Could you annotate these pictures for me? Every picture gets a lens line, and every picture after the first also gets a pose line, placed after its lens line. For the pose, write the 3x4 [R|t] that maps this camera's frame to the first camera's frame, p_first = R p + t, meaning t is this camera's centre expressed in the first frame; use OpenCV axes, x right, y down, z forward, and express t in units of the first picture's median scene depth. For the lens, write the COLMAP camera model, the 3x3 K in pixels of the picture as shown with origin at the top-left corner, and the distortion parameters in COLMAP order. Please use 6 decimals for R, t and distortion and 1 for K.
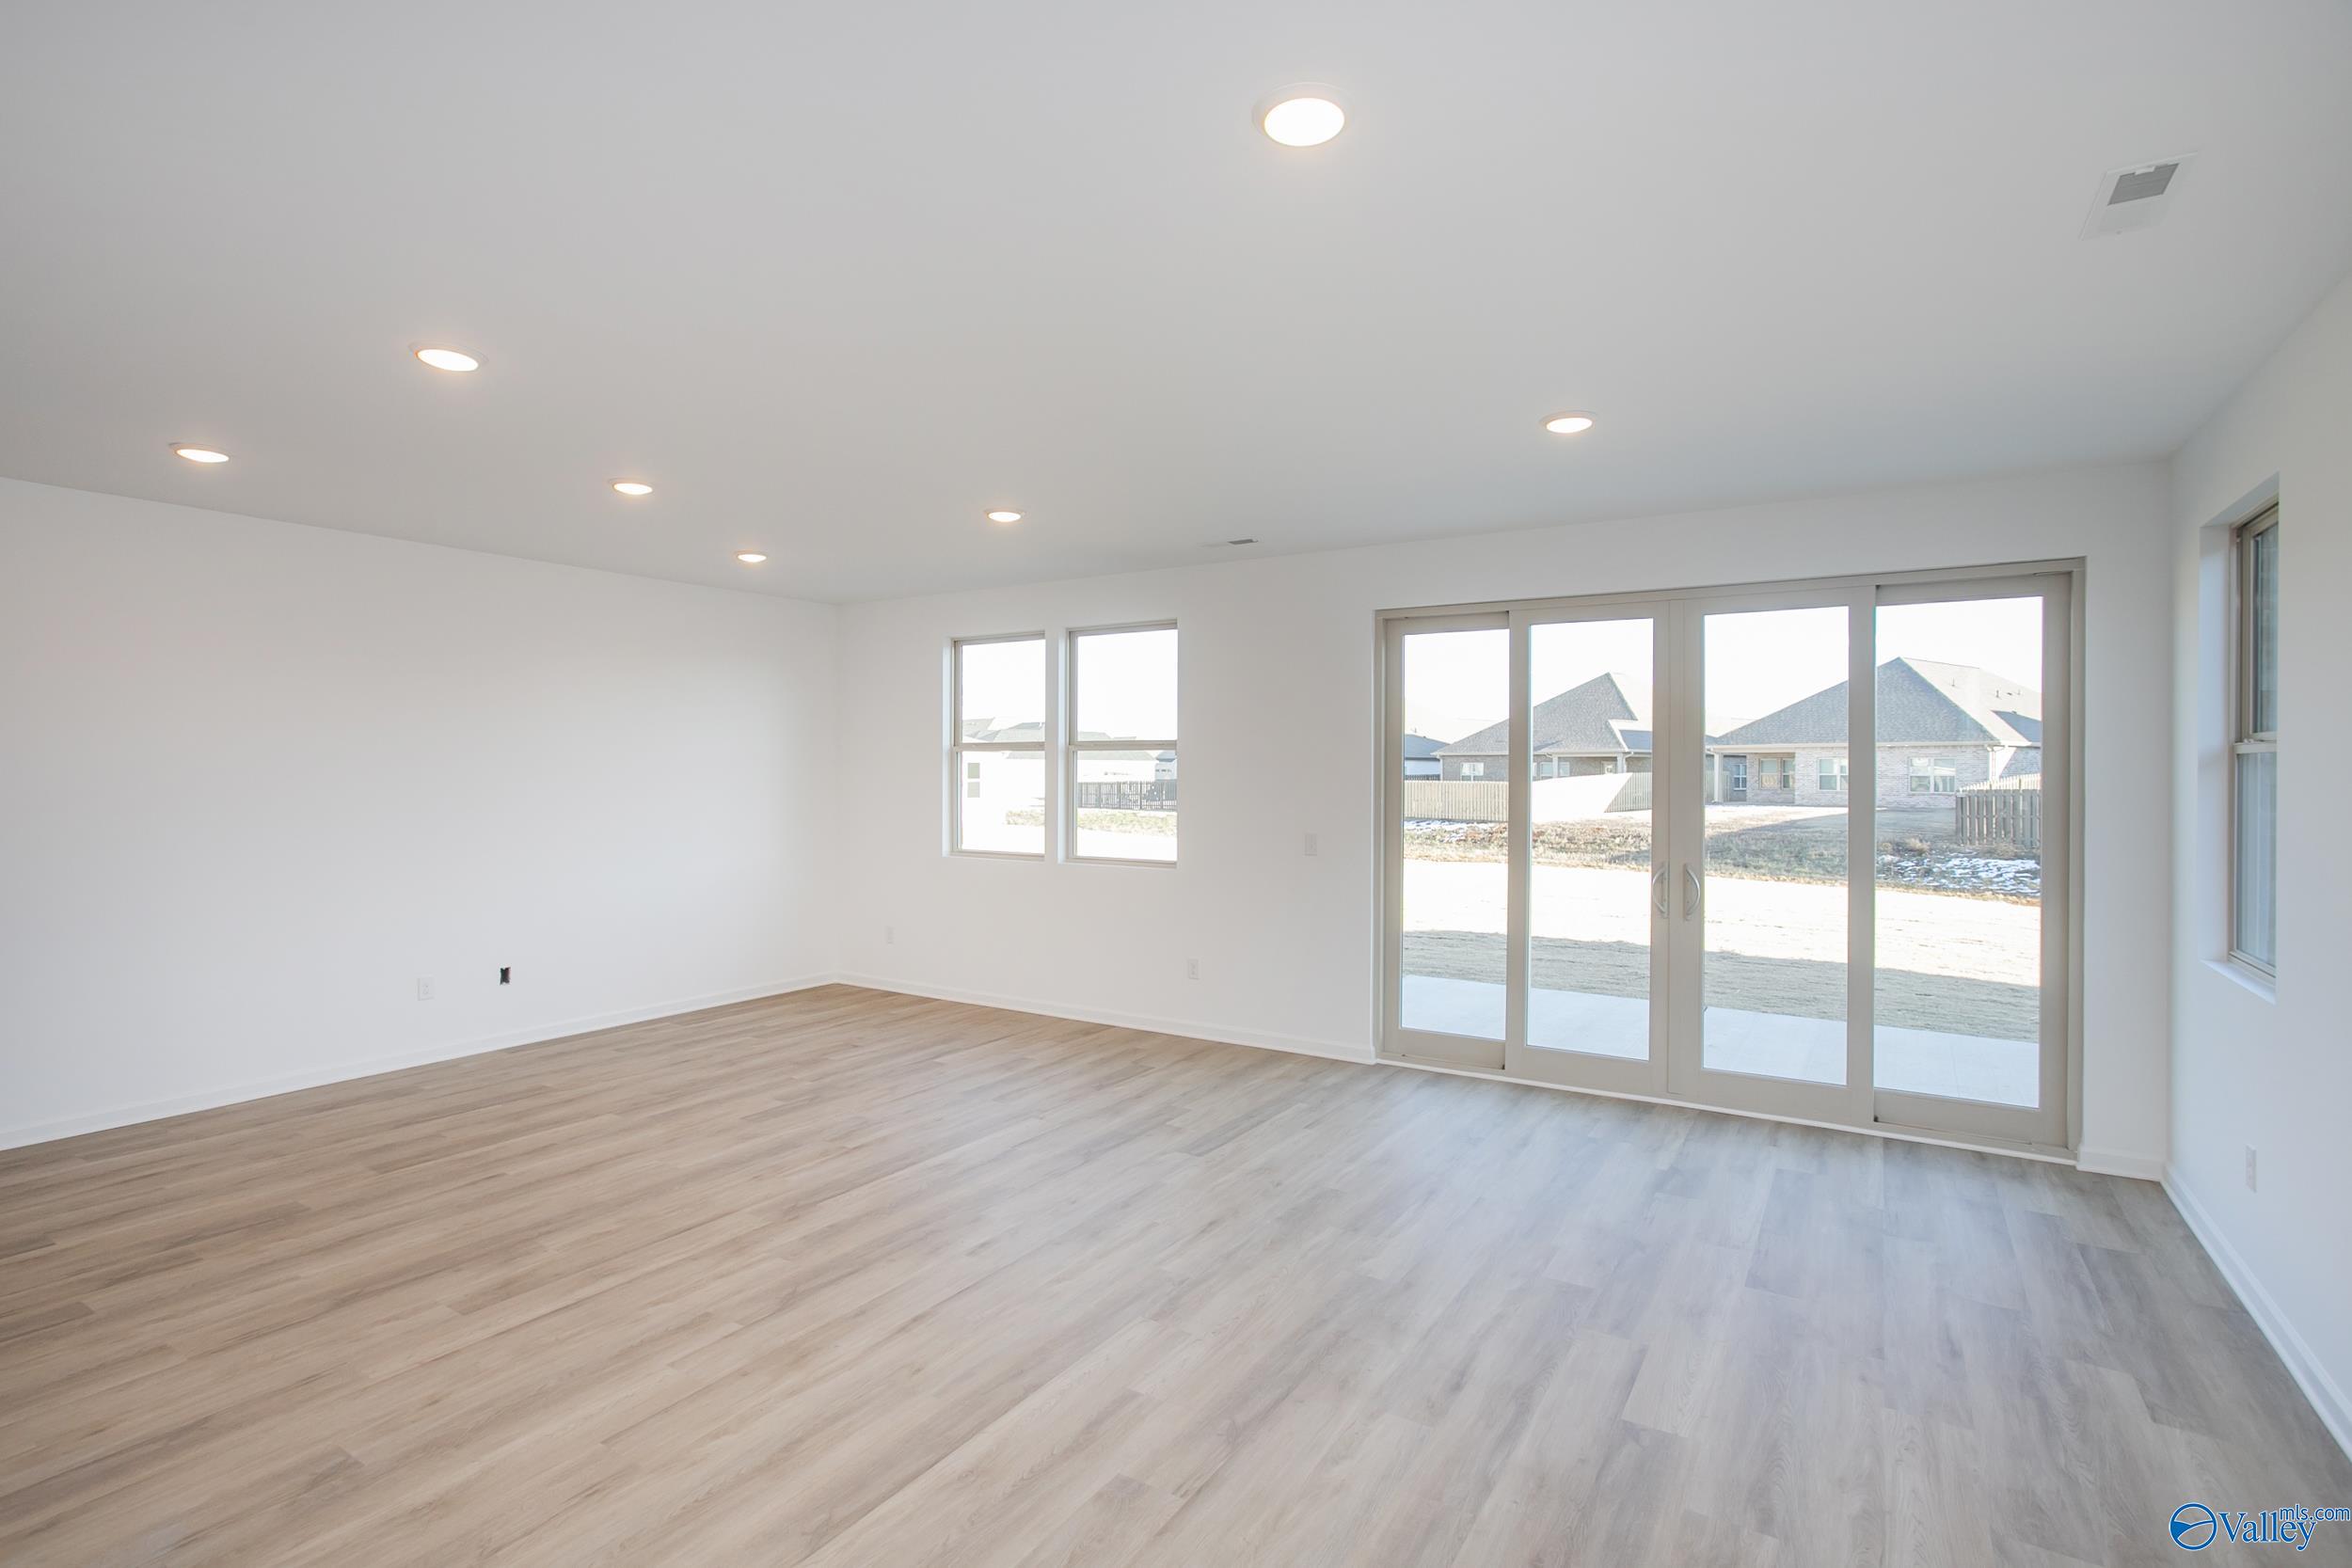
lens RADIAL K [[1128.3, 0, 1170.0], [0, 1128.3, 776.7], [0, 0, 1]] dist [-0.034557, 0.018130]
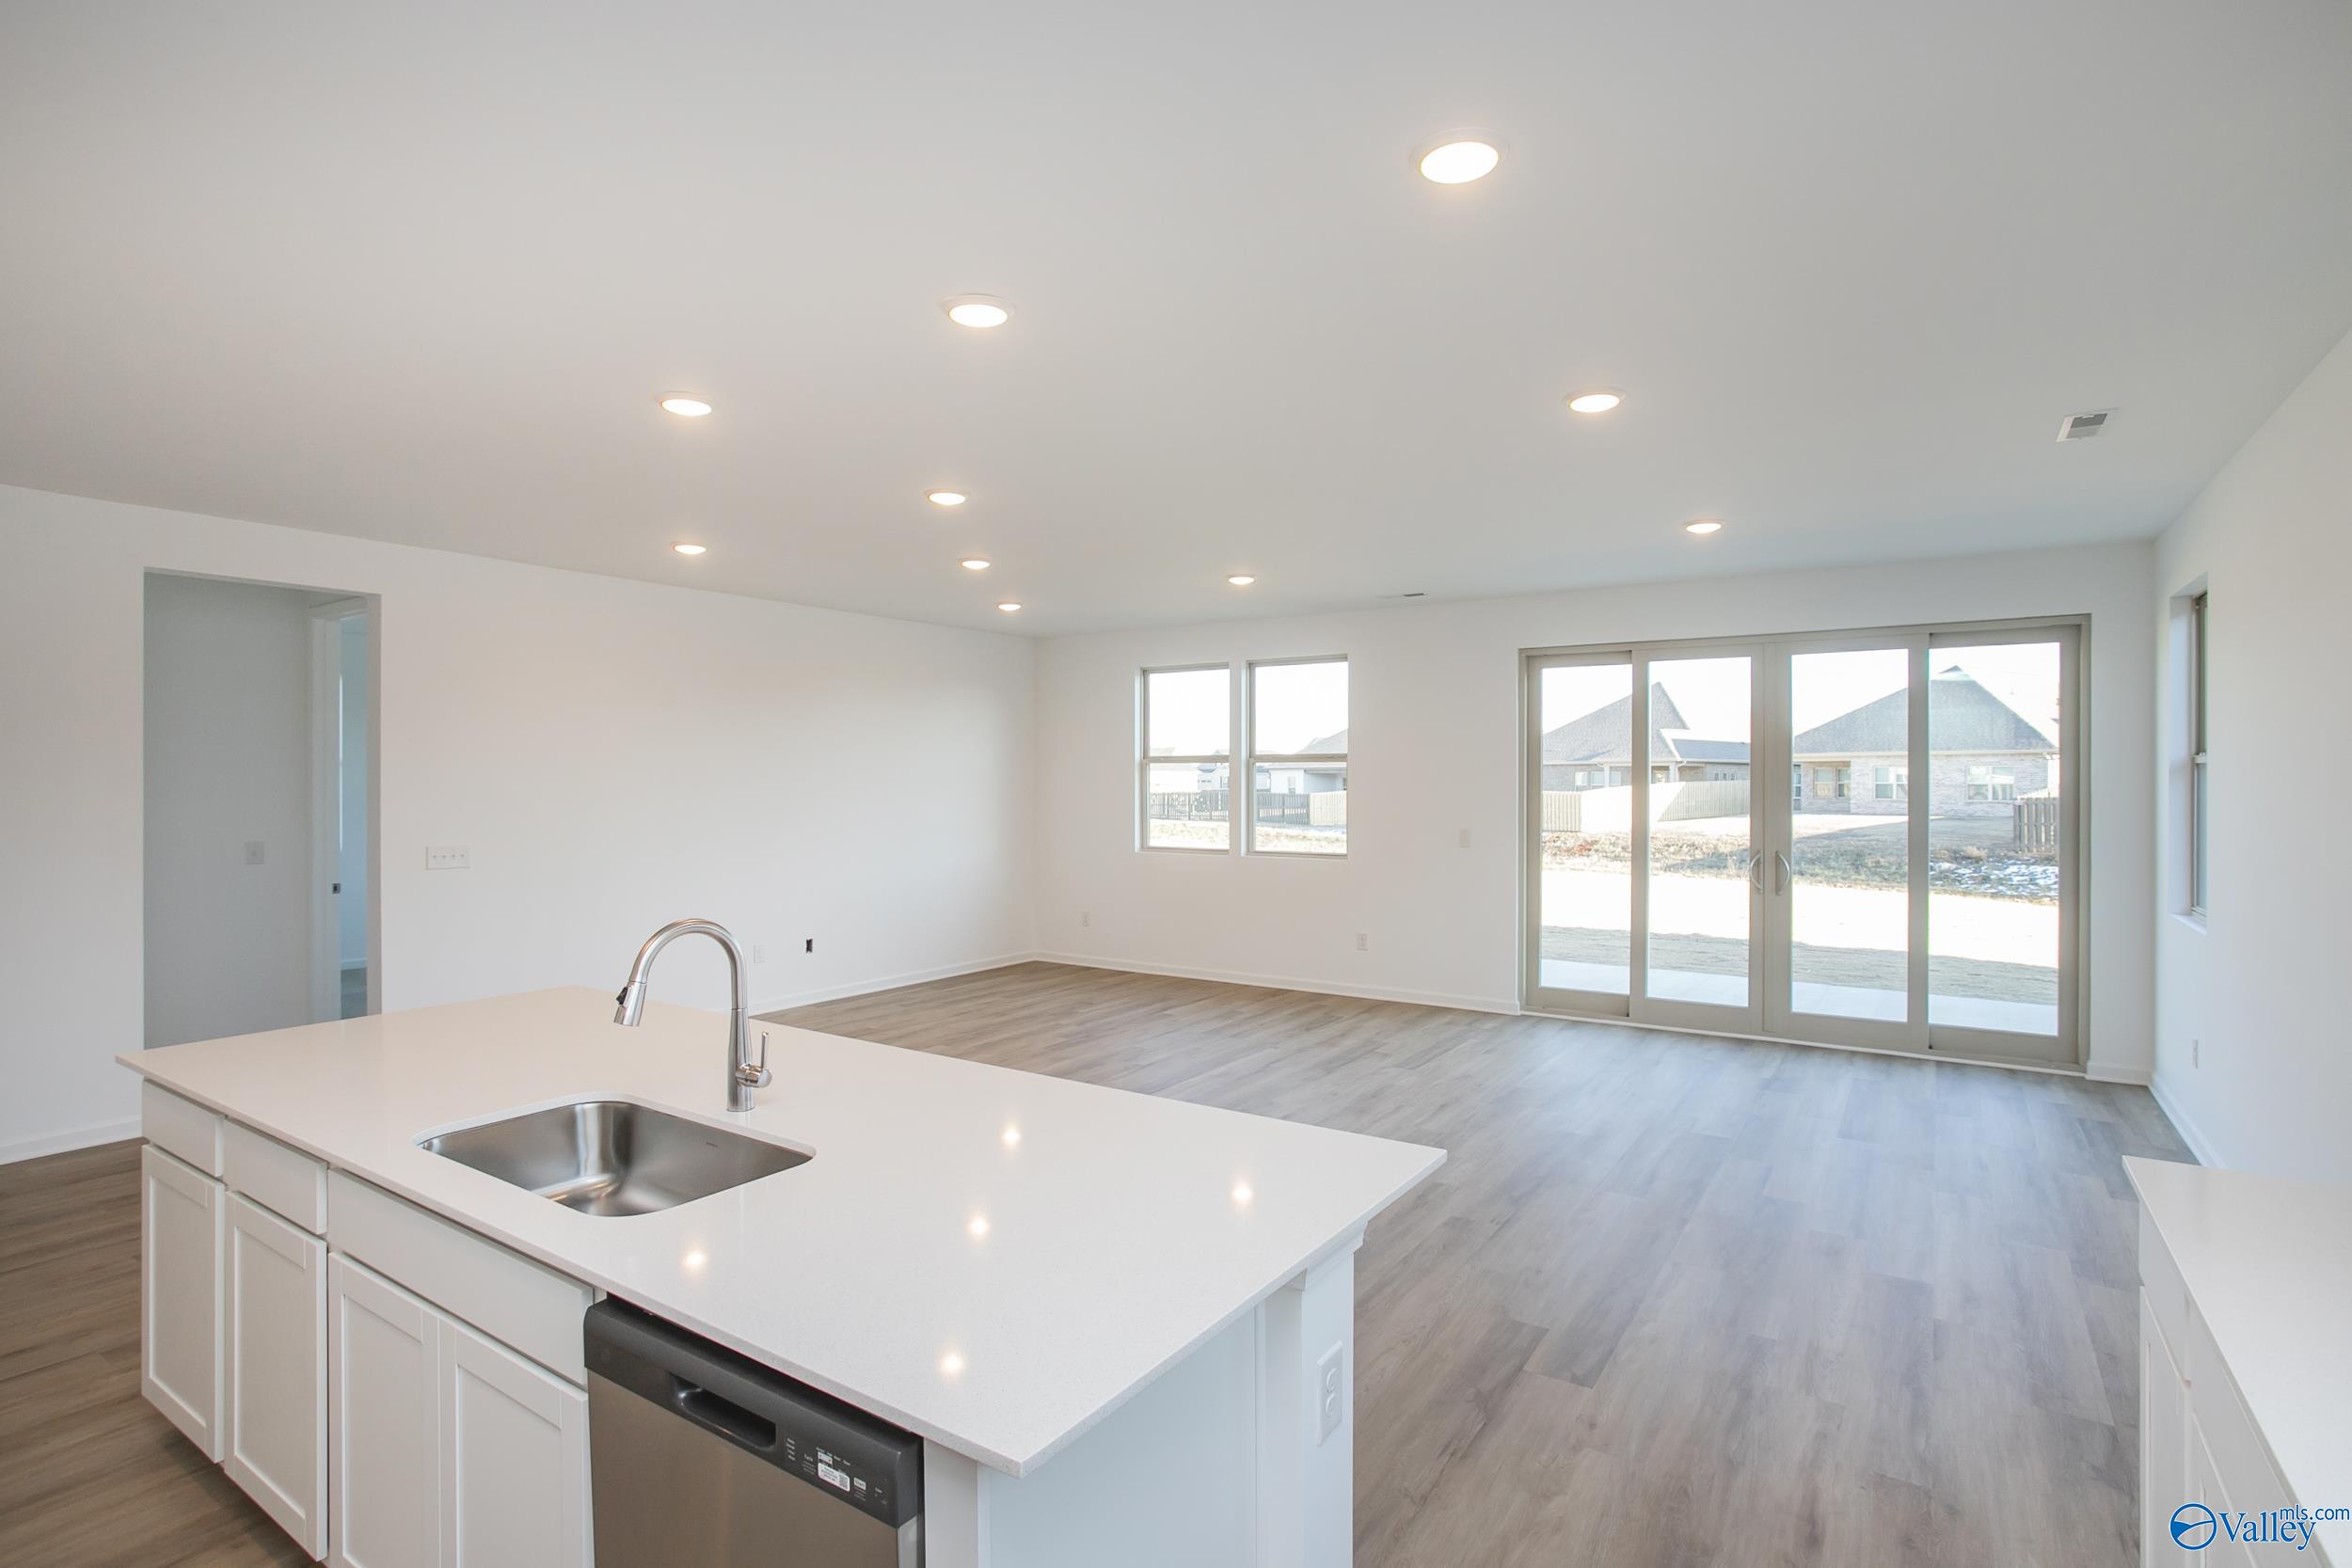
lens RADIAL K [[1145.1, 0, 1172.3], [0, 1145.1, 788.6], [0, 0, 1]] dist [-0.036439, 0.019089]
pose [[0.999591, -0.002720, -0.028470, -0.198540], [0.002746, 0.999996, 0.000898, 0.004600], [0.028467, -0.000976, 0.999594, -0.320401]]
